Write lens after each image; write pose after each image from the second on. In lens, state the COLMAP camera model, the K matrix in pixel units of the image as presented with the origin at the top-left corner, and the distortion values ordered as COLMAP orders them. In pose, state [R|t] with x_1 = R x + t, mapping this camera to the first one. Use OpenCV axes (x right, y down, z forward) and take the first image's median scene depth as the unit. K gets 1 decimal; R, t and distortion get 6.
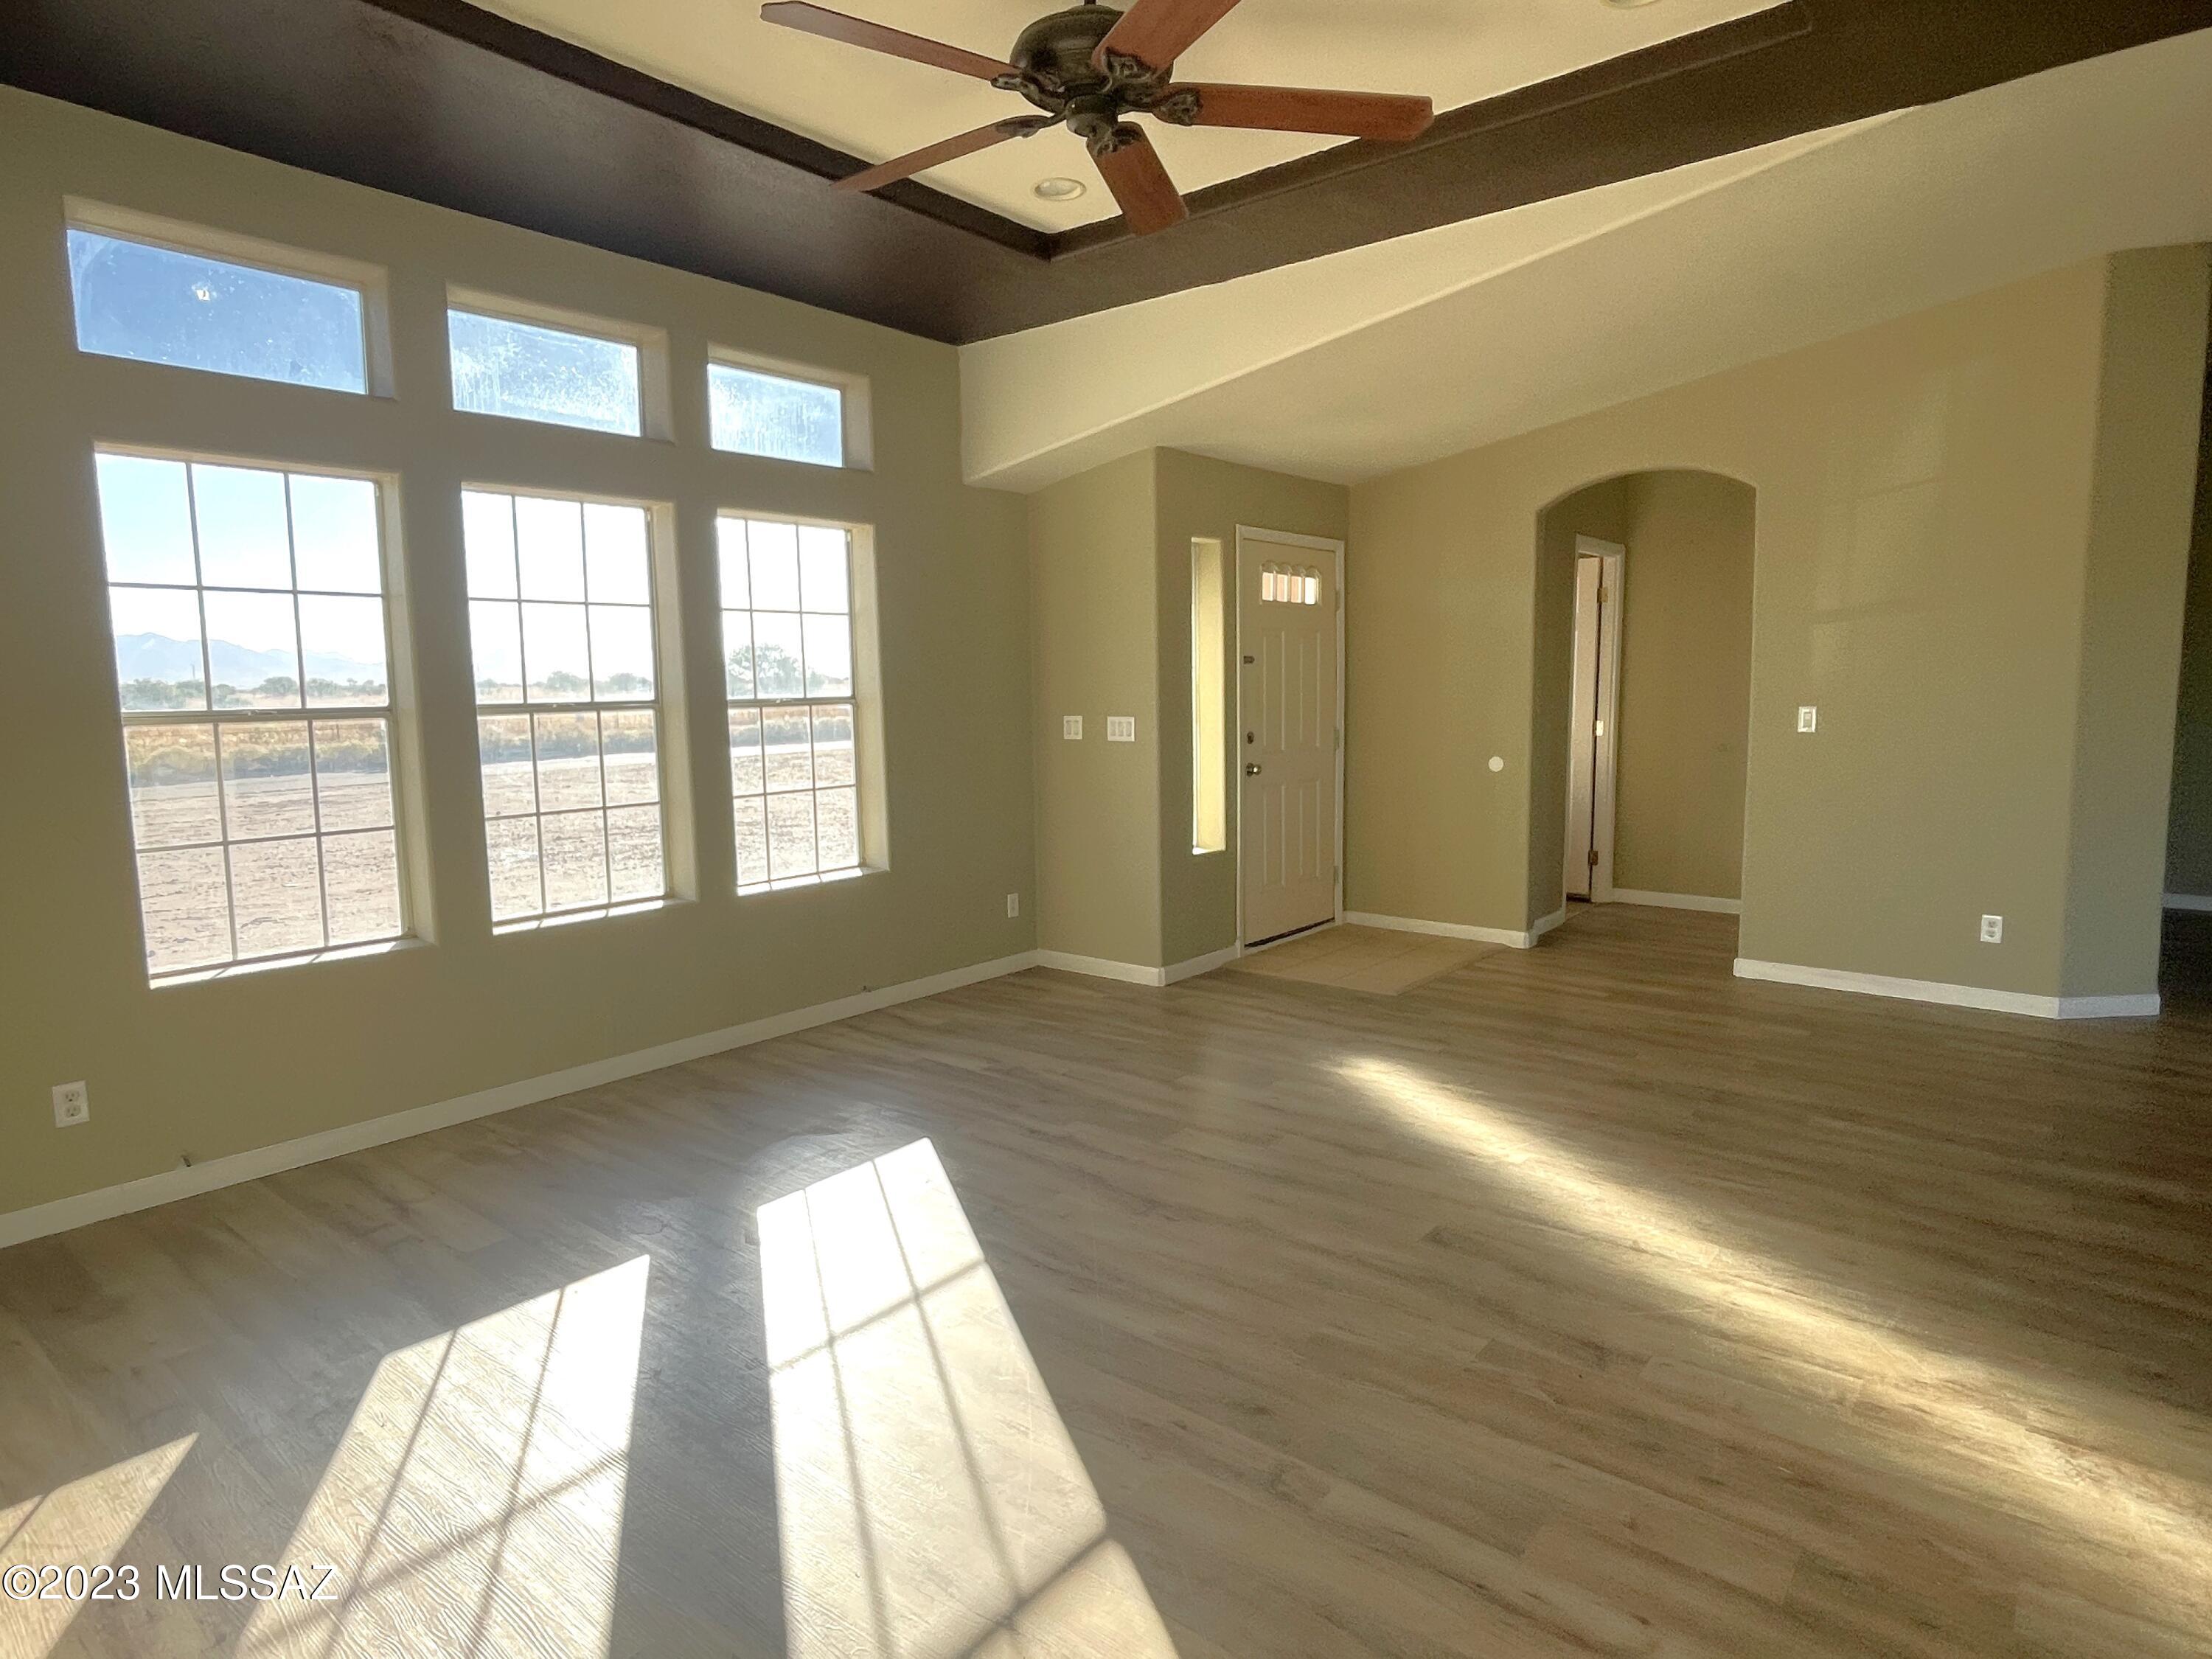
lens RADIAL K [[1225.8, 0, 1120.0], [0, 1225.8, 821.7], [0, 0, 1]] dist [0.002988, -0.002190]
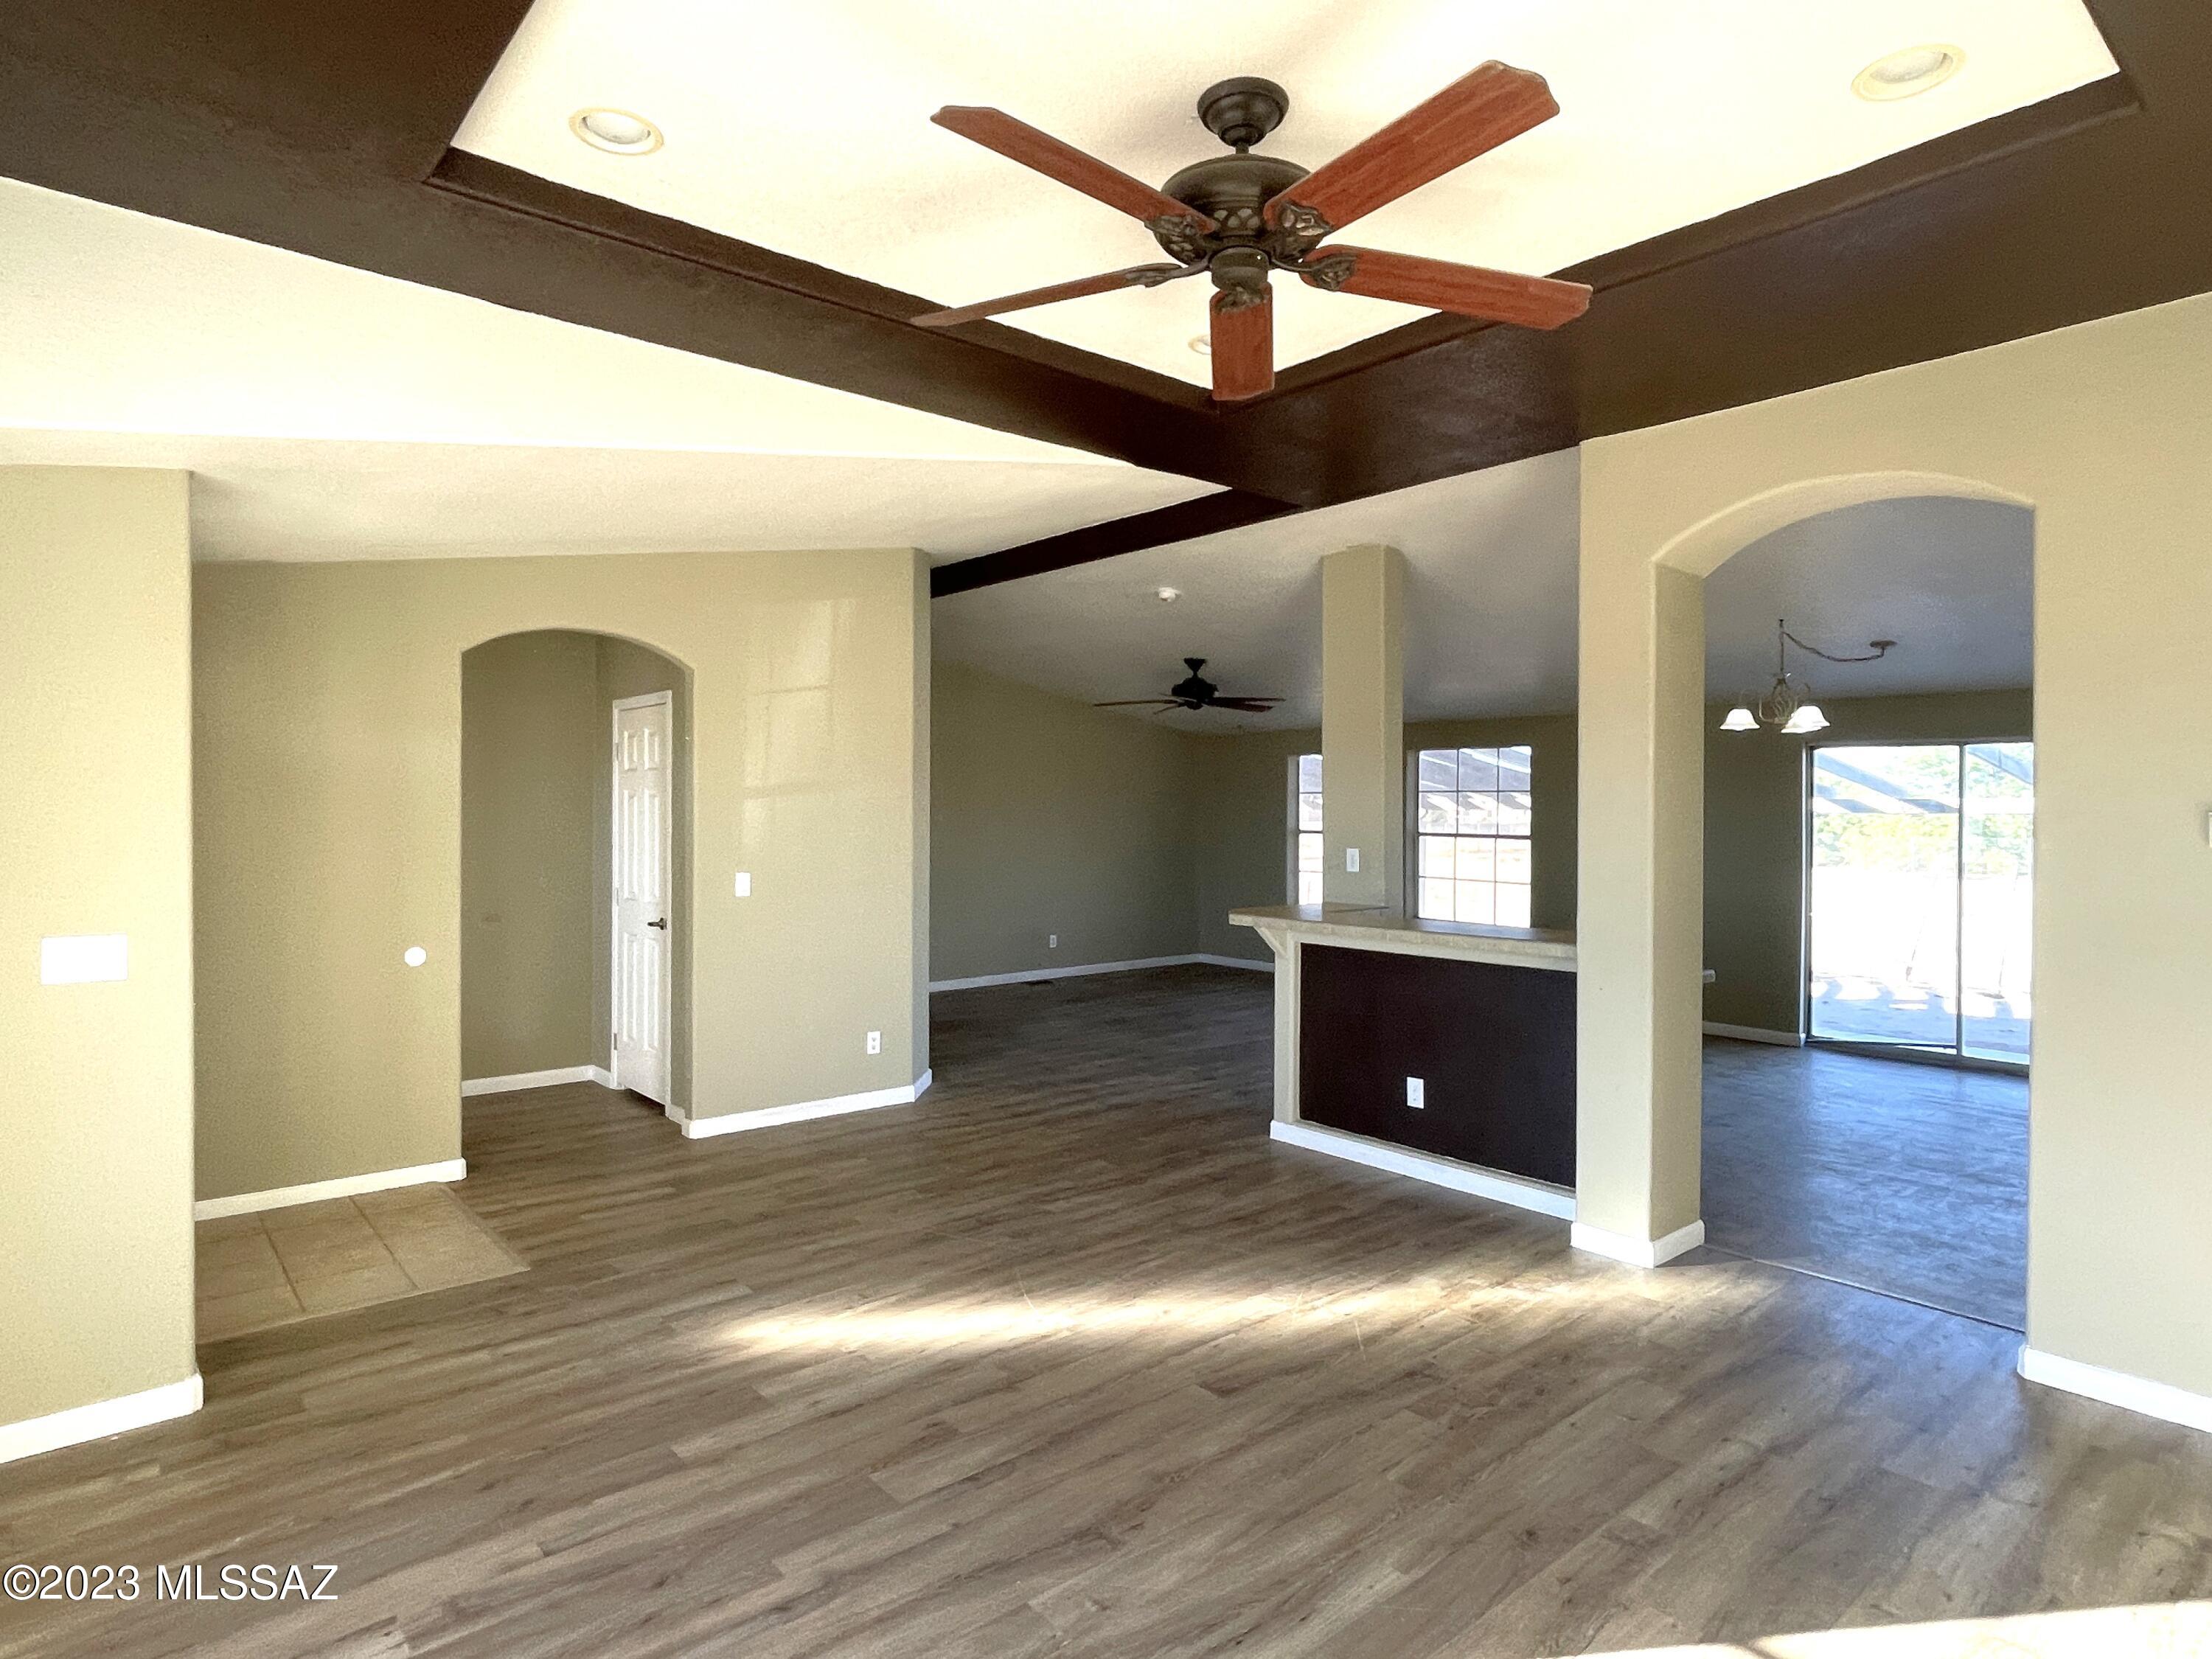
lens RADIAL K [[1225.8, 0, 1120.0], [0, 1225.8, 821.7], [0, 0, 1]] dist [0.002988, -0.002190]
pose [[0.182417, 0.002790, 0.983217, -0.699477], [0.105506, 0.994166, -0.022396, -0.121034], [-0.977544, 0.107821, 0.181059, 0.720072]]
